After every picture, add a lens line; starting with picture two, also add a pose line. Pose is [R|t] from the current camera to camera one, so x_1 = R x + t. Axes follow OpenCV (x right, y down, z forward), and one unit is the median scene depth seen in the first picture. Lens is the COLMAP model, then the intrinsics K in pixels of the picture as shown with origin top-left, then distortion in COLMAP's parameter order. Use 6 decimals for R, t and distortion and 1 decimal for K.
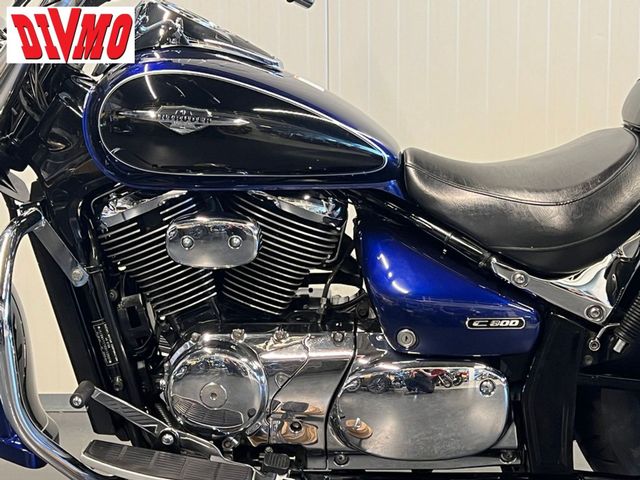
lens RADIAL K [[1154.0, 0, 319.0], [0, 1154.0, 246.6], [0, 0, 1]] dist [0.141385, 0.000000]
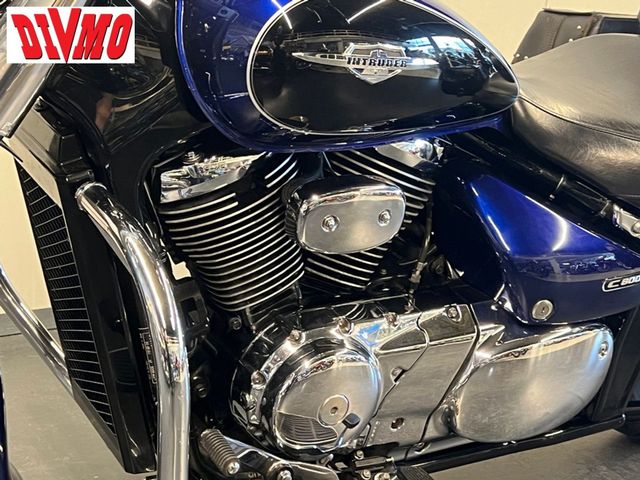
lens RADIAL K [[1154.0, 0, 321.1], [0, 1154.0, 237.1], [0, 0, 1]] dist [0.141385, 0.000000]
pose [[0.822603, -0.103617, 0.559095, -0.523876], [-0.017059, 0.978317, 0.206410, -0.144304], [-0.568360, -0.179331, 0.802999, 0.417298]]
